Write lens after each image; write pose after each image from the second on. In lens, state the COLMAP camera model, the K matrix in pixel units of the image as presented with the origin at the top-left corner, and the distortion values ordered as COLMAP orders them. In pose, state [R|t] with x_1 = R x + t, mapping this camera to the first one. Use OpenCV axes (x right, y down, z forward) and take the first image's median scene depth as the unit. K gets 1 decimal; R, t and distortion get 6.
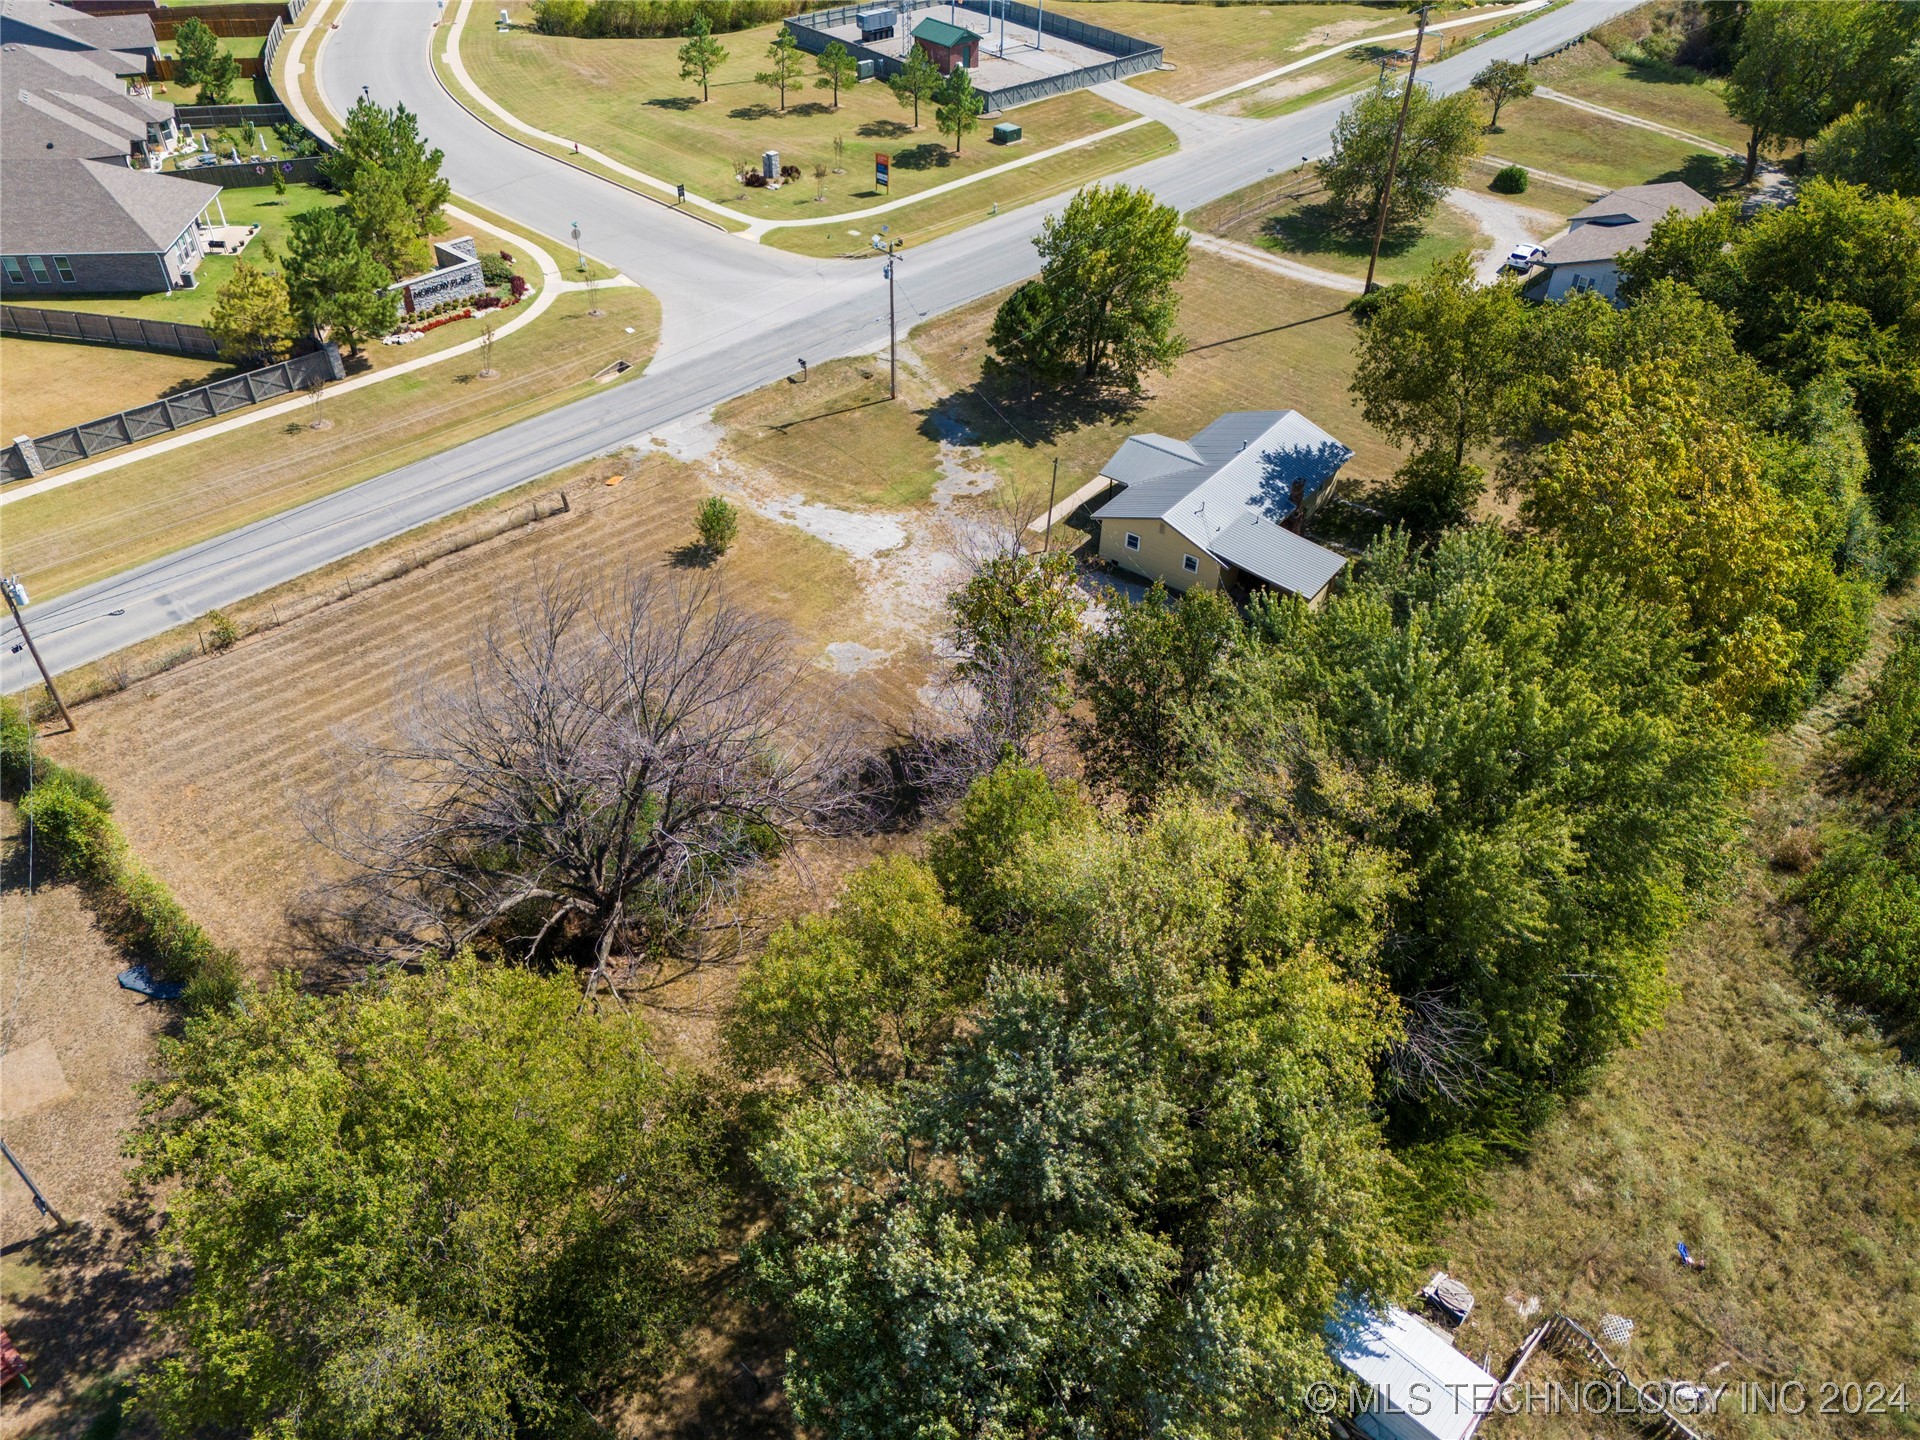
lens RADIAL K [[1414.3, 0, 960.0], [0, 1414.3, 720.0], [0, 0, 1]] dist [0.079386, -0.080680]
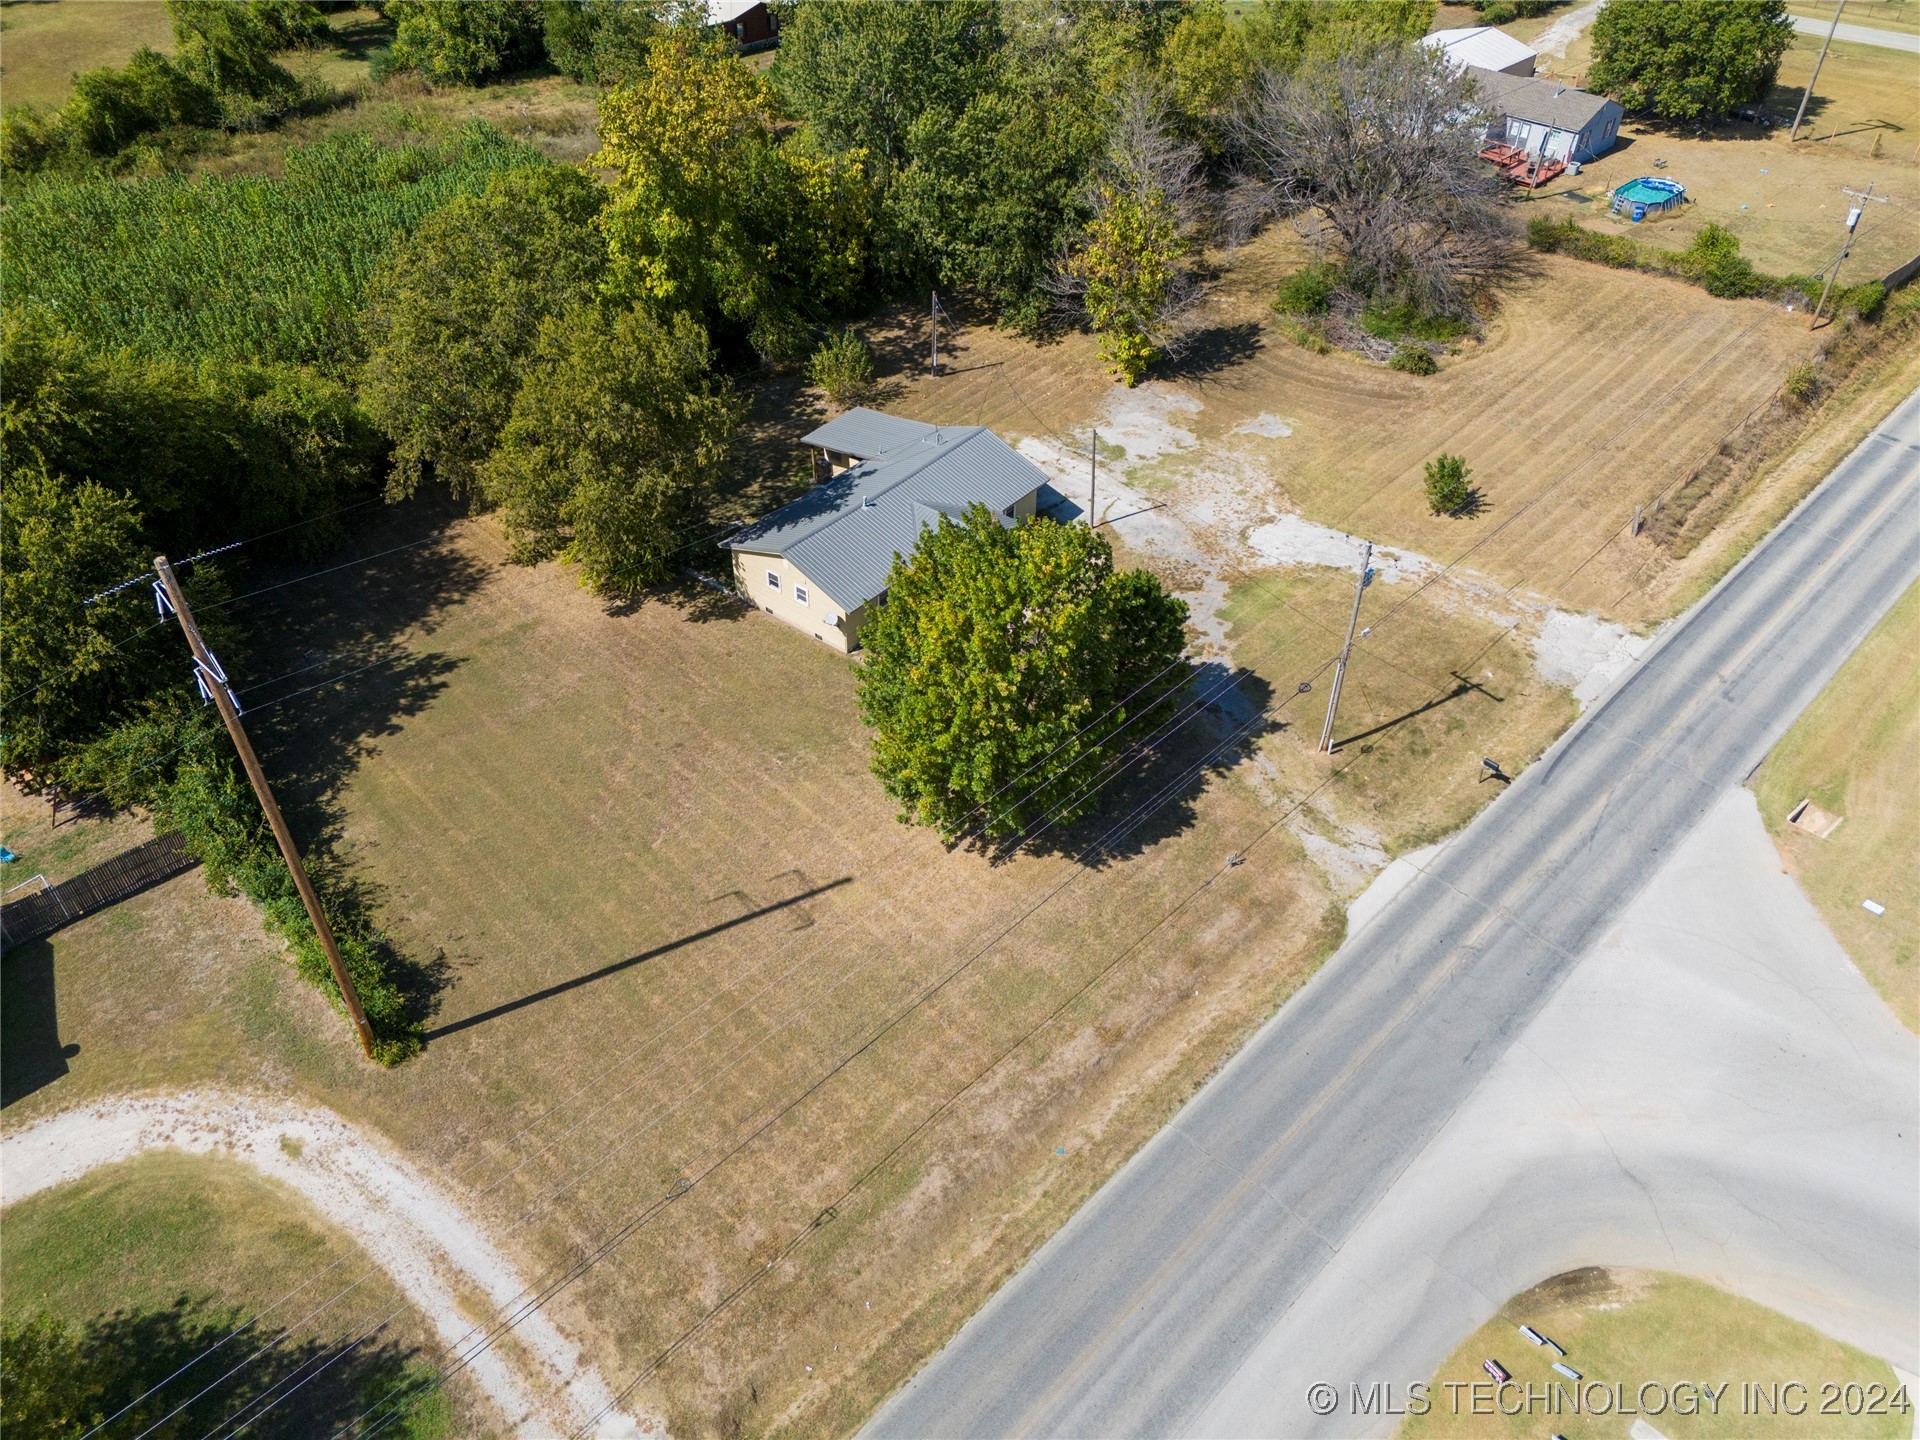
lens RADIAL K [[1414.3, 0, 960.0], [0, 1414.3, 720.0], [0, 0, 1]] dist [0.079386, -0.080680]
pose [[-0.998923, -0.044294, 0.013841, 0.110719], [0.005618, 0.180629, 0.983535, -0.869030], [-0.046065, 0.982553, -0.180186, 1.113113]]
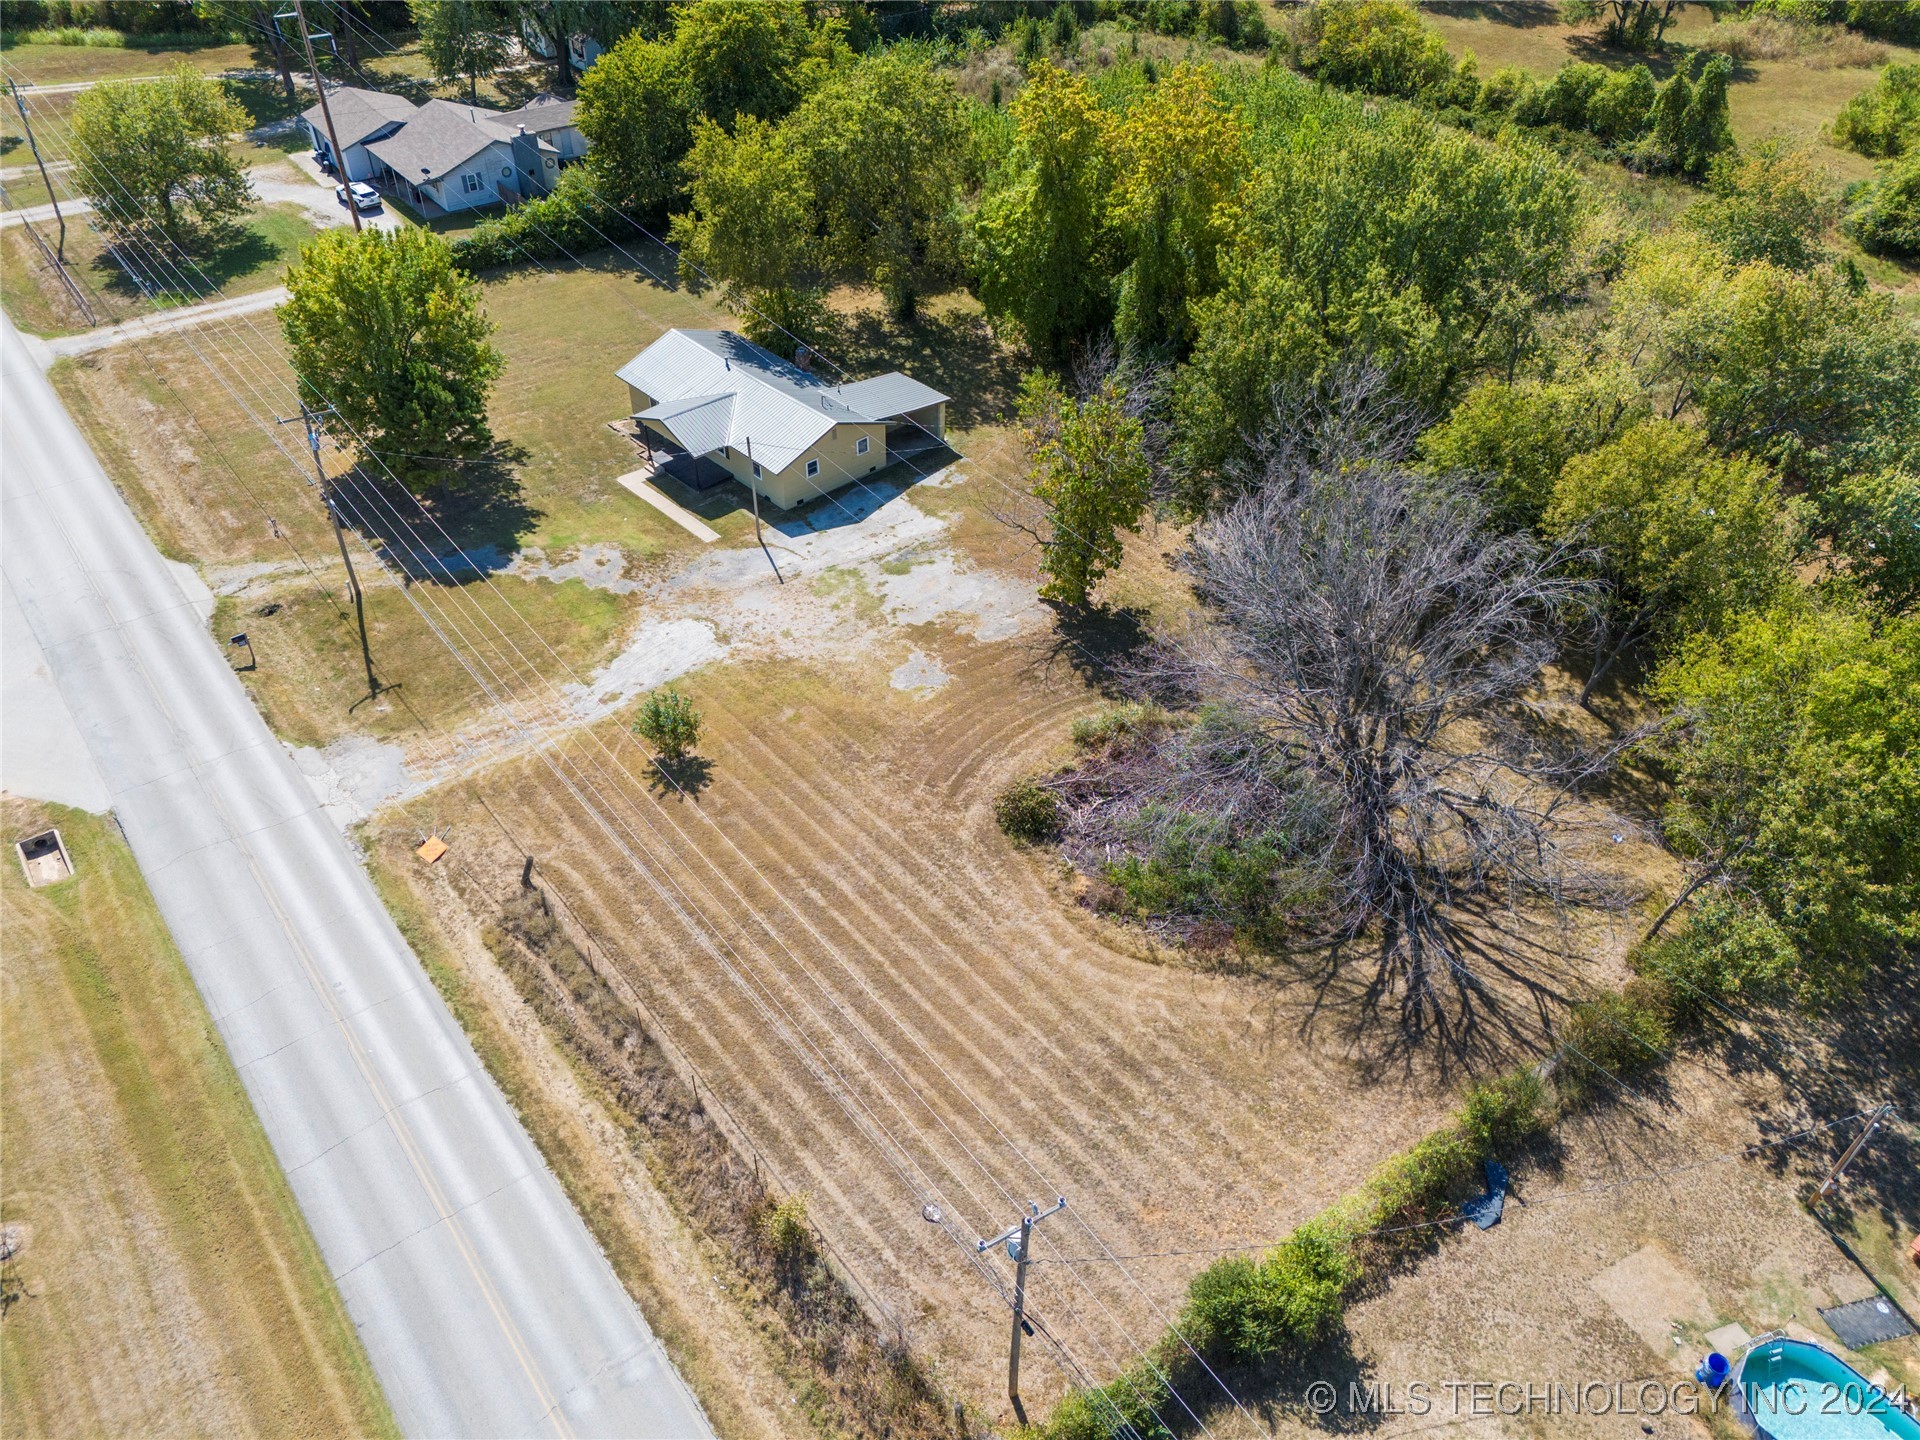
lens RADIAL K [[1414.3, 0, 960.0], [0, 1414.3, 720.0], [0, 0, 1]] dist [0.079386, -0.080680]
pose [[0.169870, -0.645302, 0.744802, -0.599918], [0.616585, 0.659171, 0.430483, -0.312349], [-0.768744, 0.386108, 0.509857, 0.397514]]
